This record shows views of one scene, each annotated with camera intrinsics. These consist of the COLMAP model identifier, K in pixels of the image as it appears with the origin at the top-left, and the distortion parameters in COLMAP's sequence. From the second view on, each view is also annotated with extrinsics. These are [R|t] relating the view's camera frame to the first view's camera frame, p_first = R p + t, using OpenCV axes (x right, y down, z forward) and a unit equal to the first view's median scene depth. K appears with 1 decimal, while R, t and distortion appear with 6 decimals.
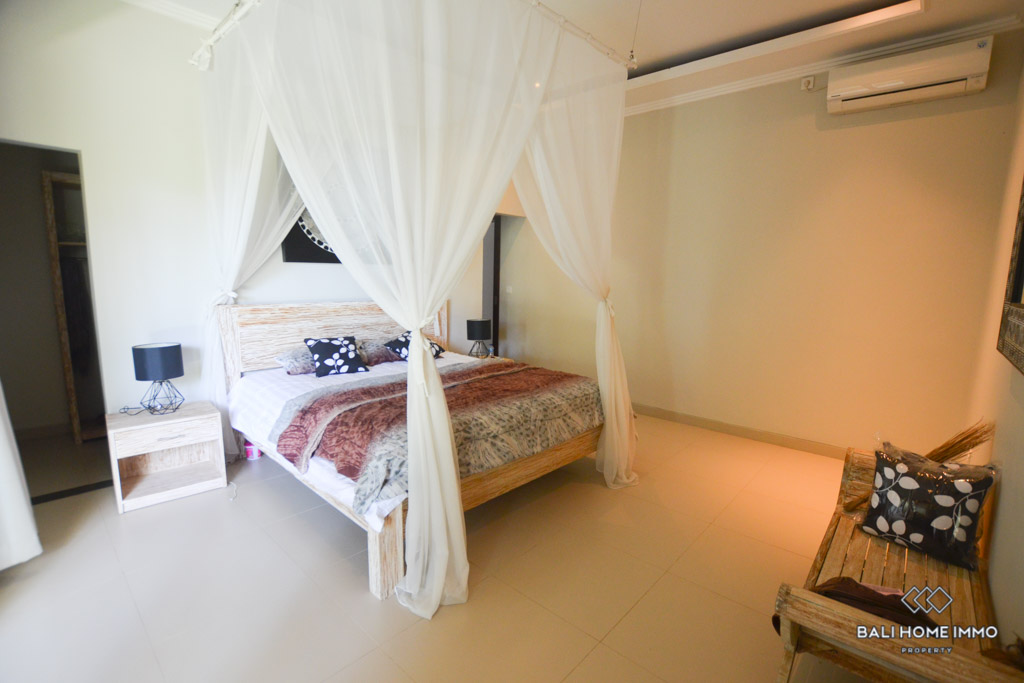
lens RADIAL K [[467.8, 0, 515.0], [0, 467.8, 345.1], [0, 0, 1]] dist [-0.018488, -0.000210]
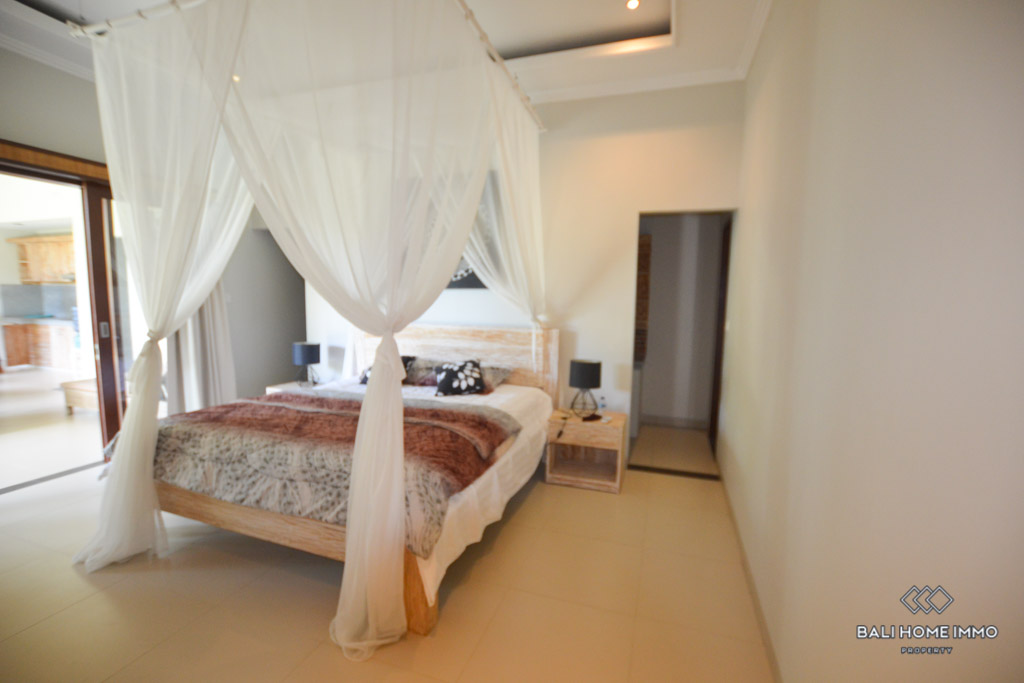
lens RADIAL K [[467.8, 0, 514.4], [0, 467.8, 345.0], [0, 0, 1]] dist [-0.018488, -0.000210]
pose [[0.386240, 0.084996, -0.918474, 0.866604], [-0.151173, 0.988114, 0.027869, -0.131735], [0.909926, 0.128084, 0.394498, 0.961602]]
